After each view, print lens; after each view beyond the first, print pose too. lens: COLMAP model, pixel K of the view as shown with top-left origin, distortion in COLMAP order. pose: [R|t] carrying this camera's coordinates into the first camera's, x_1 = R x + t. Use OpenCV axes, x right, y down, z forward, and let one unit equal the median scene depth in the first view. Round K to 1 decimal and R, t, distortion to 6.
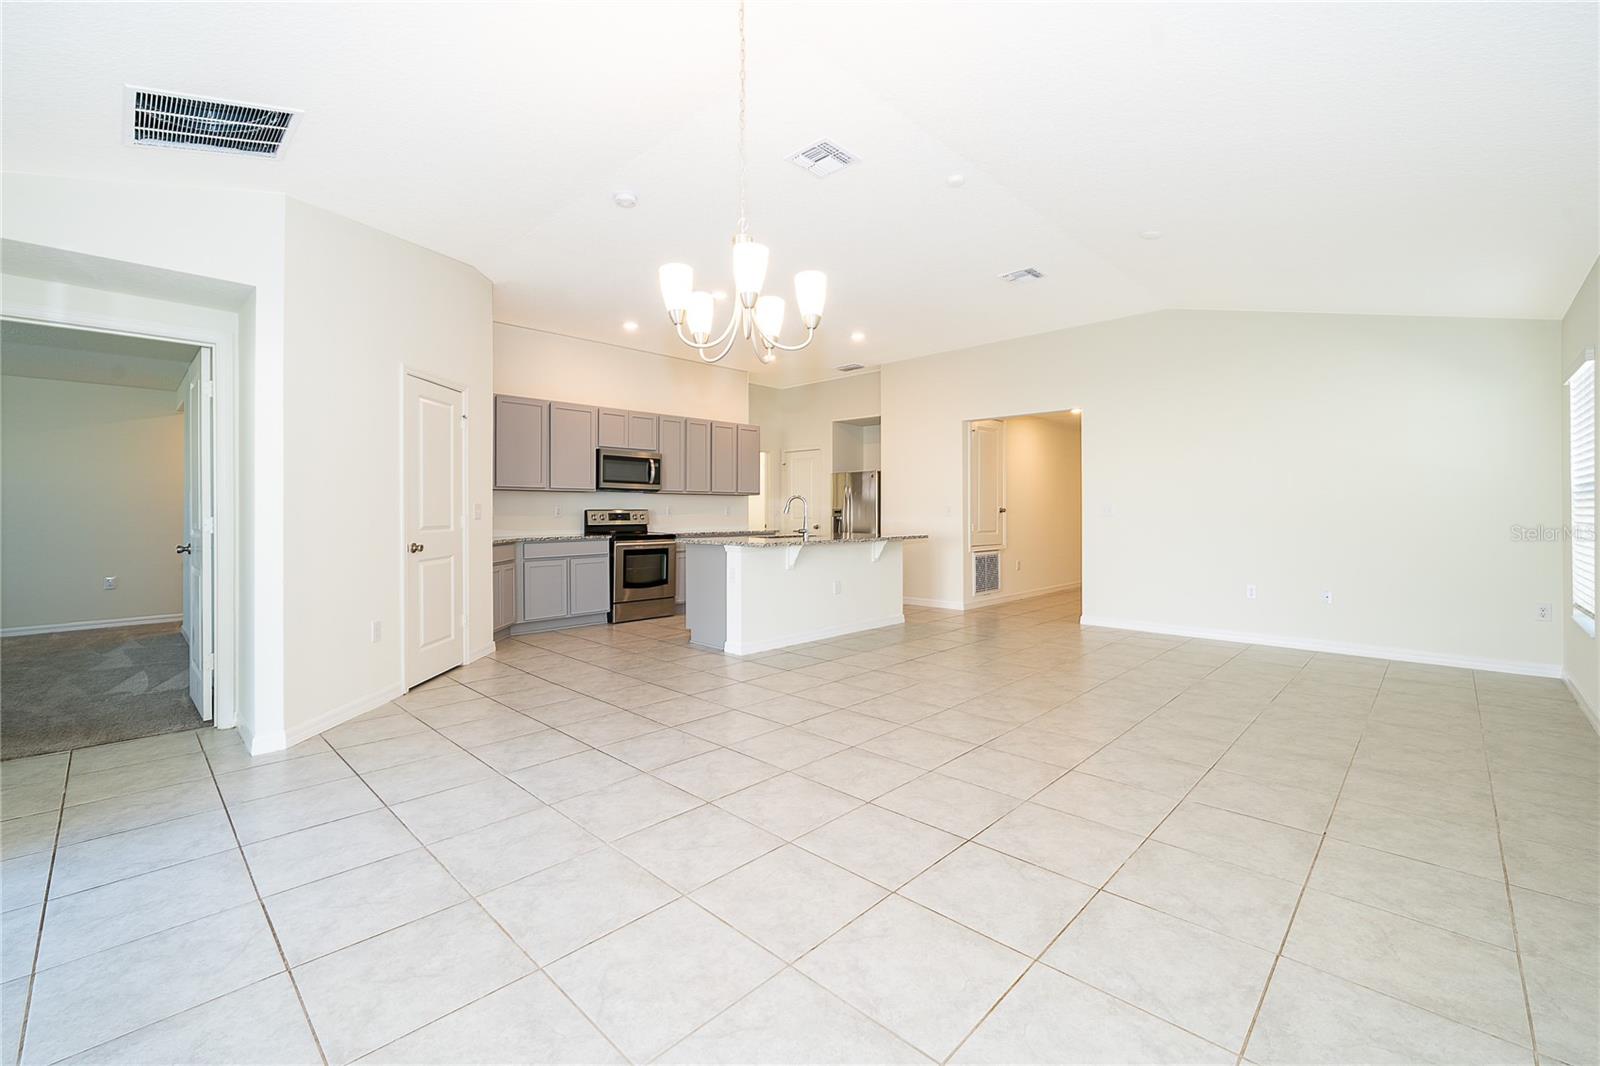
lens RADIAL K [[664.1, 0, 800.4], [0, 664.1, 512.5], [0, 0, 1]] dist [0.000111, 0.000048]
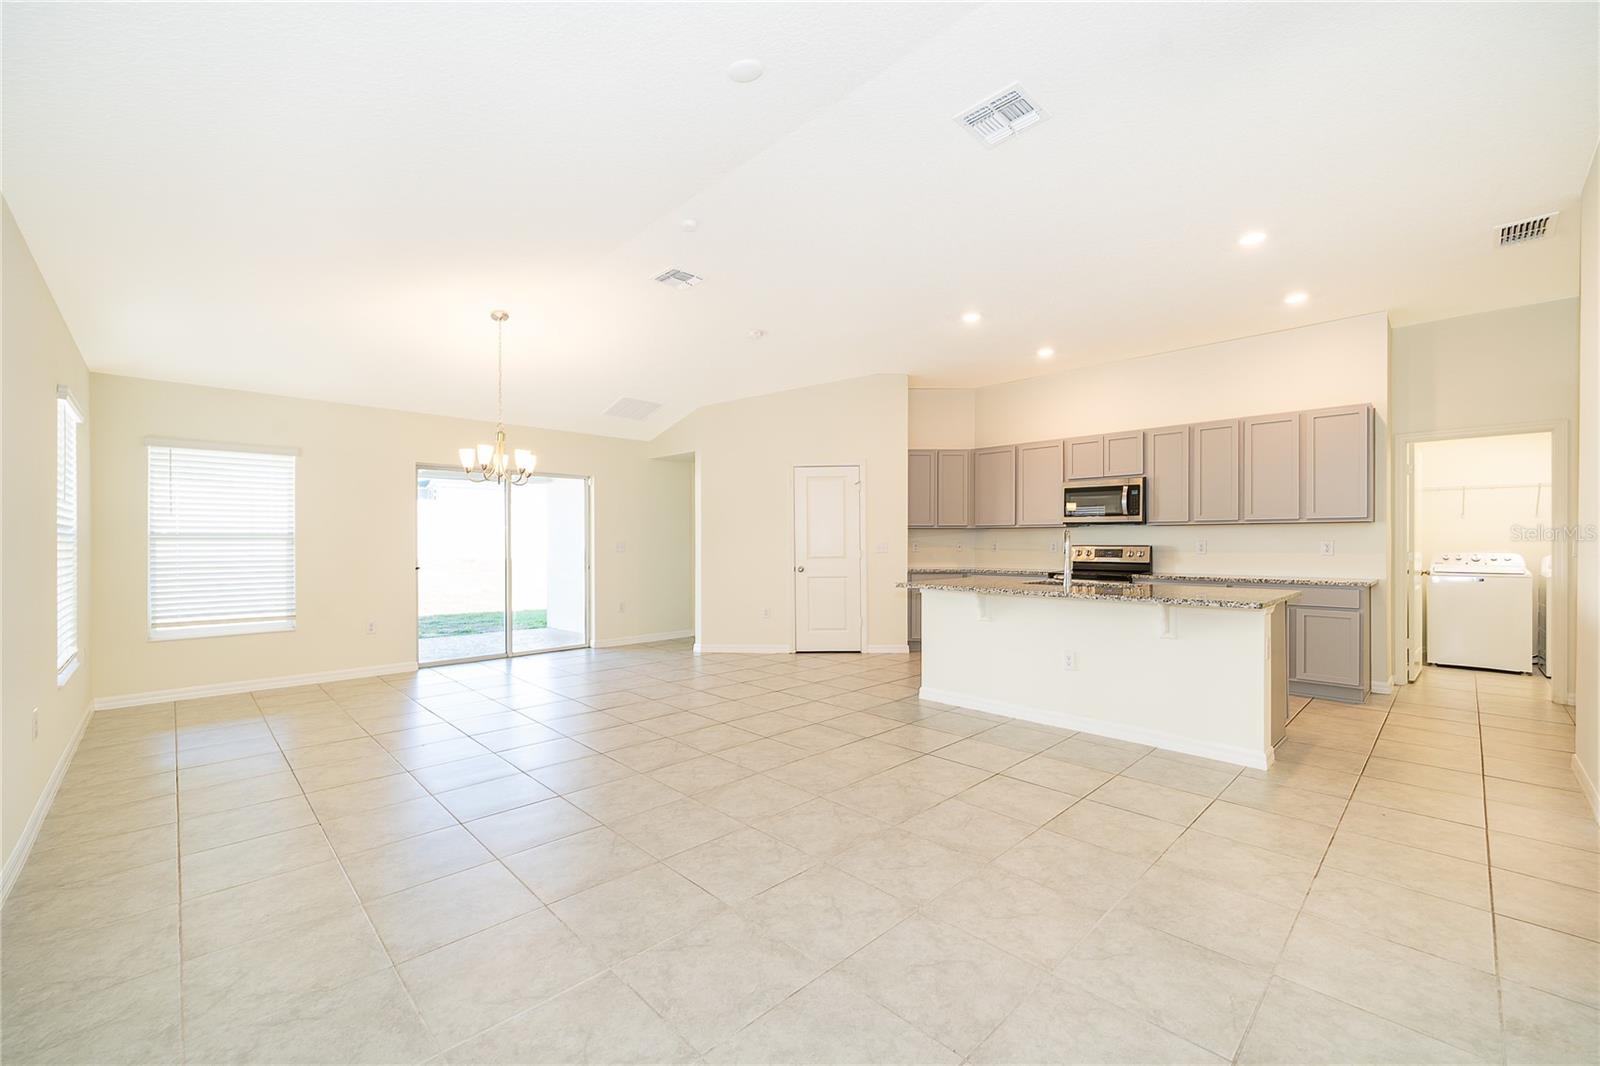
lens RADIAL K [[648.3, 0, 796.7], [0, 648.3, 541.7], [0, 0, 1]] dist [0.000231, -0.000133]
pose [[-0.033948, 0.004900, -0.999412, 0.628319], [0.004172, 0.999980, 0.004761, -0.015234], [0.999415, -0.004008, -0.033967, 0.612996]]
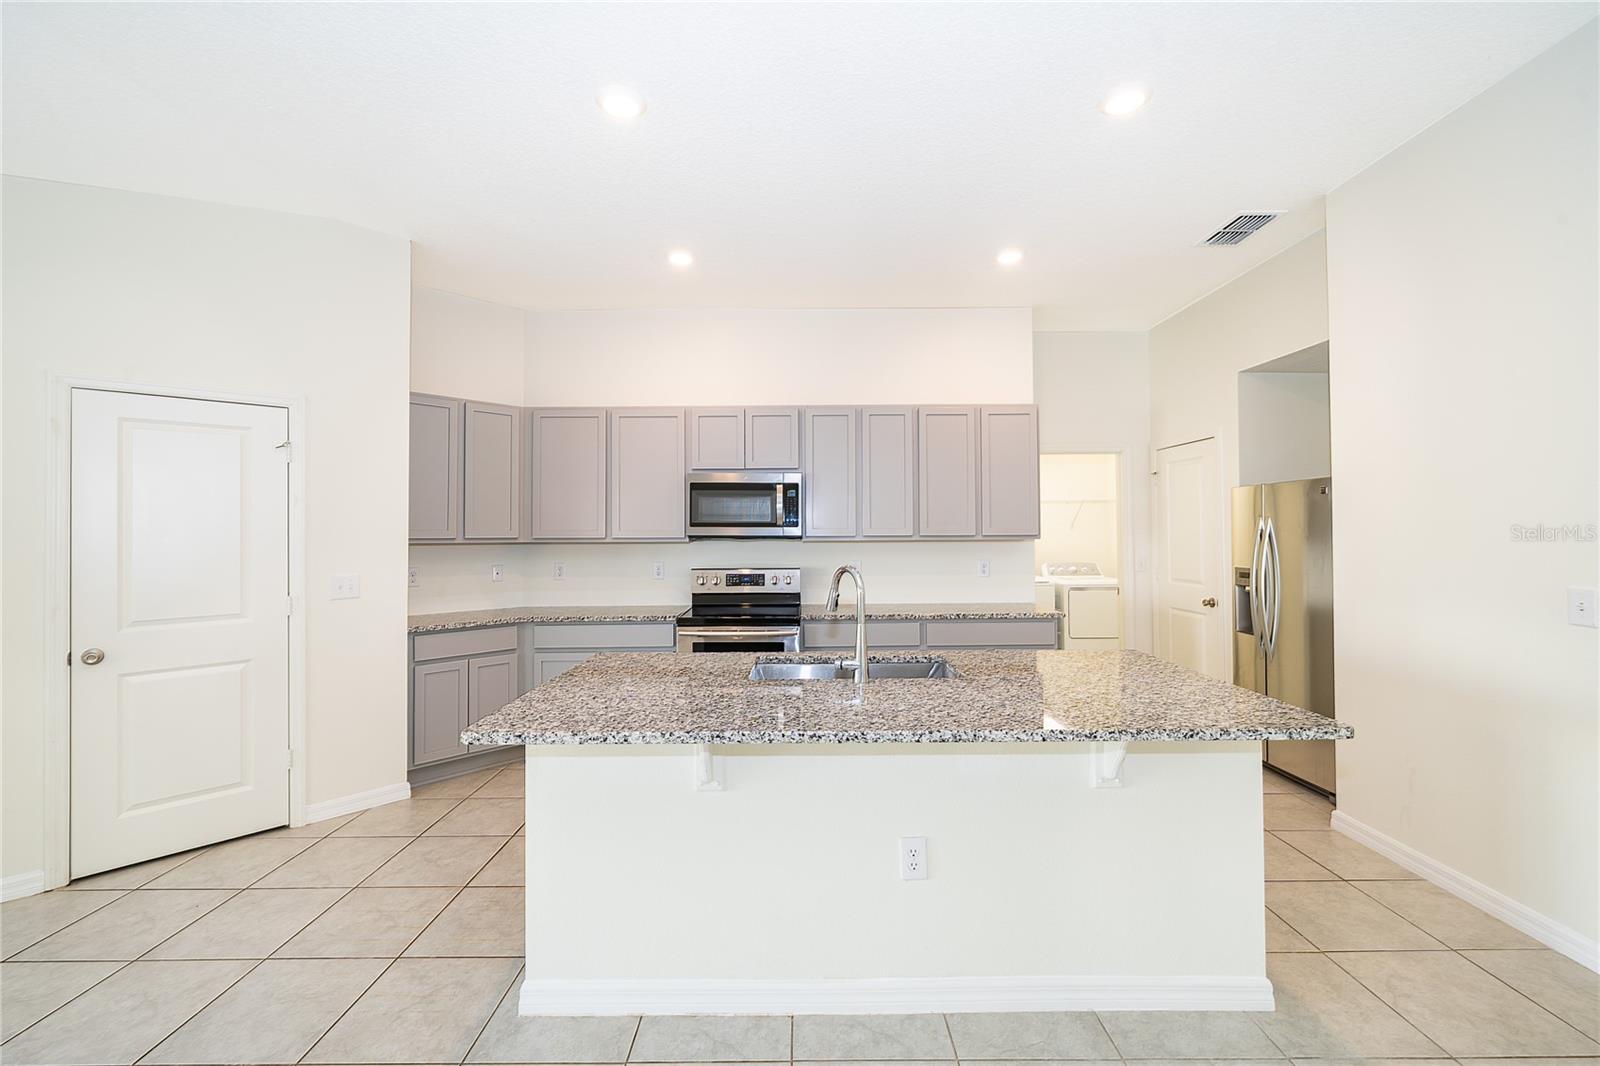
lens RADIAL K [[656.9, 0, 798.2], [0, 656.9, 526.9], [0, 0, 1]] dist [0.001024, 0.000297]
pose [[0.692968, -0.009239, -0.720909, 0.207638], [0.005006, 0.999955, -0.008003, -0.038616], [0.720951, 0.001937, 0.692984, 0.615915]]
